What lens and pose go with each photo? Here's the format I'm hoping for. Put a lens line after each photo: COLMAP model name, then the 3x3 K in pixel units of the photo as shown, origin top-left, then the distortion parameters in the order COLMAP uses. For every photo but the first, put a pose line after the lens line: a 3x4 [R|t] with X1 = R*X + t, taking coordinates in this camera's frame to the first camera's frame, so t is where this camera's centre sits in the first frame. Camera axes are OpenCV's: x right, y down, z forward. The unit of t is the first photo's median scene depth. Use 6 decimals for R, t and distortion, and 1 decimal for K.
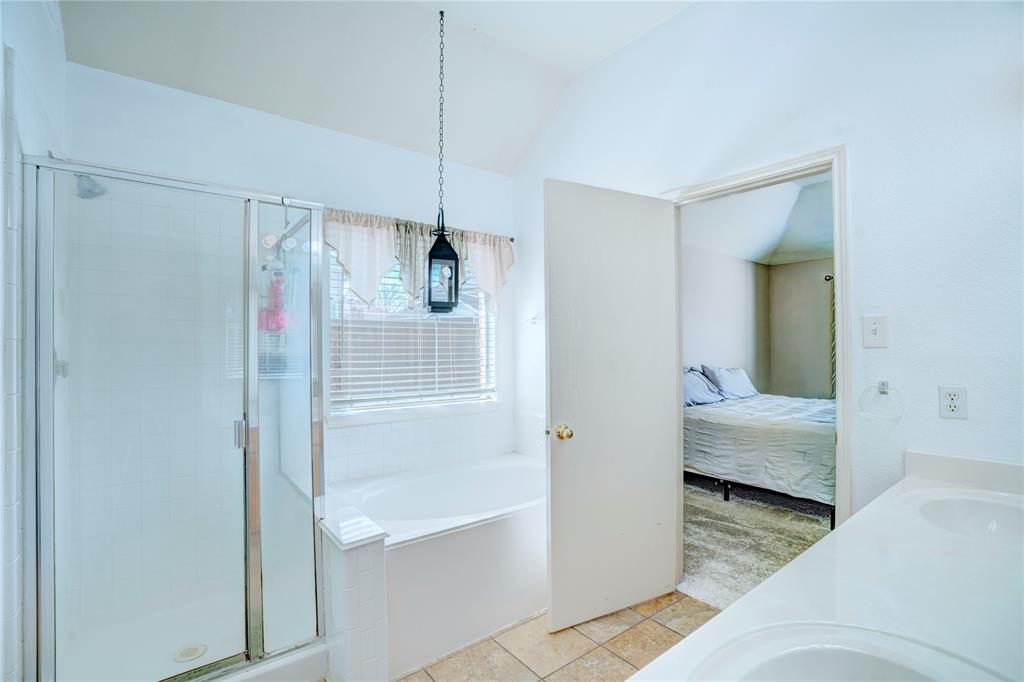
lens RADIAL K [[472.6, 0, 510.1], [0, 472.6, 346.0], [0, 0, 1]] dist [-0.068309, 0.027447]
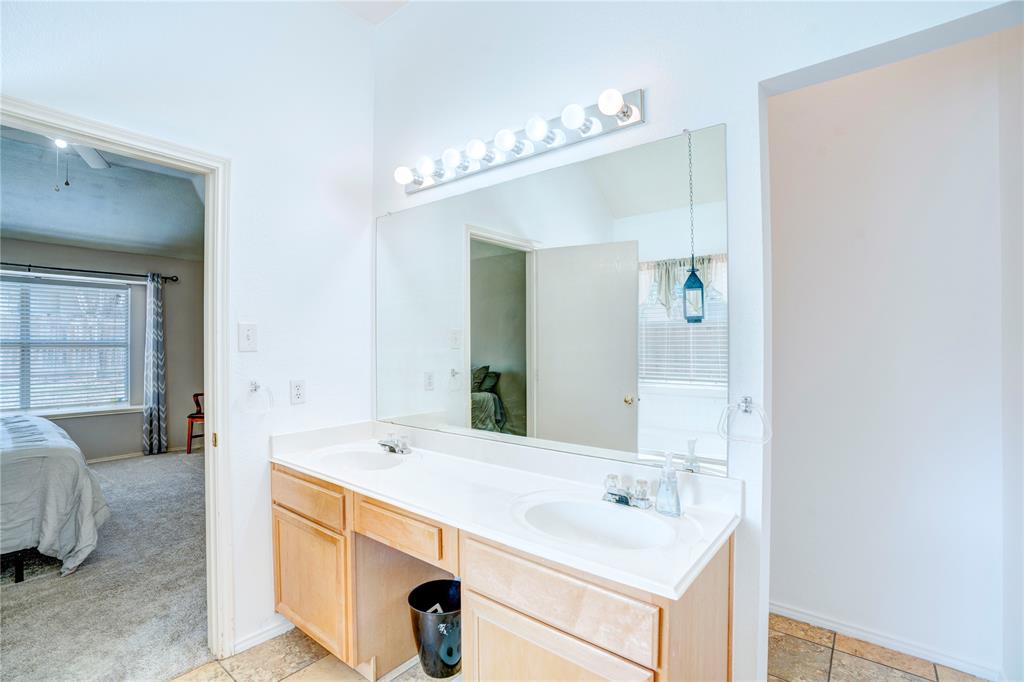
lens RADIAL K [[472.6, 0, 510.1], [0, 472.6, 346.0], [0, 0, 1]] dist [-0.068309, 0.027447]
pose [[-0.230868, 0.002233, 0.972983, -0.465637], [0.002818, 0.999995, -0.001626, -0.006774], [-0.972981, 0.002367, -0.230873, 0.635780]]
